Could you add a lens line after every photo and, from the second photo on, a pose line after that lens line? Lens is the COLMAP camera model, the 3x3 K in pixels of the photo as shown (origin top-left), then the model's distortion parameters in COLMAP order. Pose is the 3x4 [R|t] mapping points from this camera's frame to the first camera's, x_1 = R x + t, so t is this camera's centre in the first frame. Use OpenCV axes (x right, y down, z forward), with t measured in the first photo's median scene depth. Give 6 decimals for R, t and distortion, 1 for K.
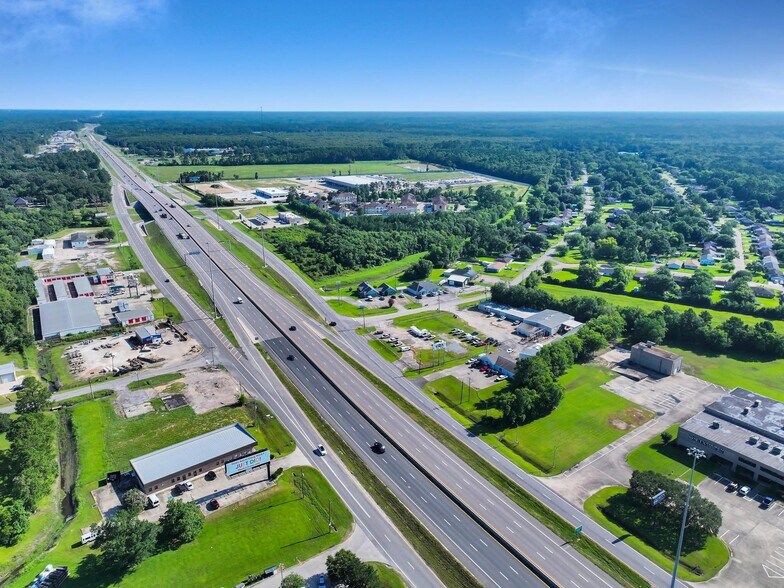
lens RADIAL K [[550.6, 0, 391.1], [0, 550.6, 289.6], [0, 0, 1]] dist [0.001866, 0.011729]
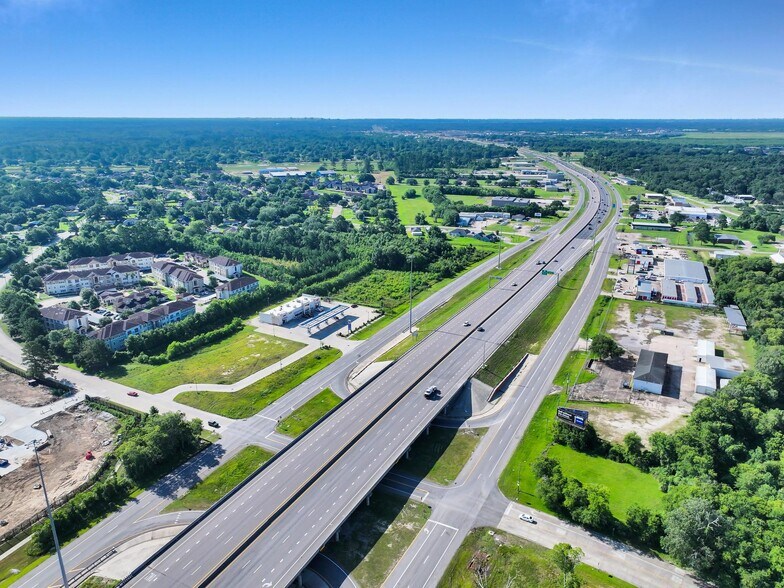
lens RADIAL K [[550.6, 0, 393.7], [0, 550.6, 295.3], [0, 0, 1]] dist [0.001866, 0.011729]
pose [[-0.541979, -0.264767, 0.797594, -1.305748], [0.258835, 0.850348, 0.458162, -0.711844], [-0.799539, 0.454759, -0.392340, 2.151234]]
